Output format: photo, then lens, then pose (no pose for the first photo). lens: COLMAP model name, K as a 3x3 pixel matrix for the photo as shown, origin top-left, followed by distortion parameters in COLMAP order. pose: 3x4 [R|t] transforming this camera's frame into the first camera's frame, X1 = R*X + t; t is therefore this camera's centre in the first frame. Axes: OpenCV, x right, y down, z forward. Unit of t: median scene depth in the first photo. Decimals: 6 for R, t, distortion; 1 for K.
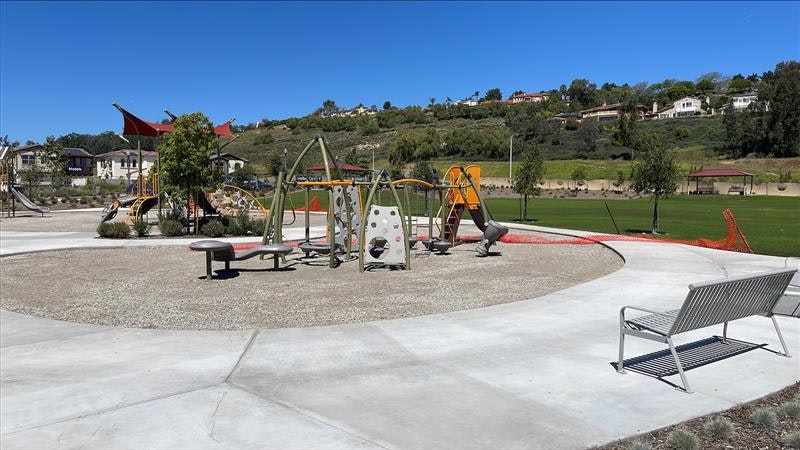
lens RADIAL K [[602.9, 0, 400.0], [0, 602.9, 225.8], [0, 0, 1]] dist [0.040145, -0.012464]
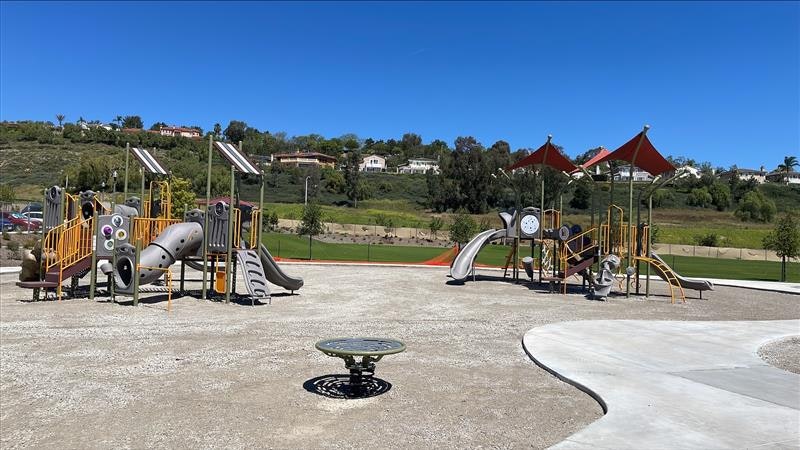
lens RADIAL K [[602.9, 0, 403.2], [0, 602.9, 226.2], [0, 0, 1]] dist [0.040145, -0.012464]
pose [[0.781556, 0.039418, 0.622588, -0.177595], [0.000356, 0.997973, -0.063632, -0.005679], [-0.623835, 0.049954, 0.779958, 0.086337]]
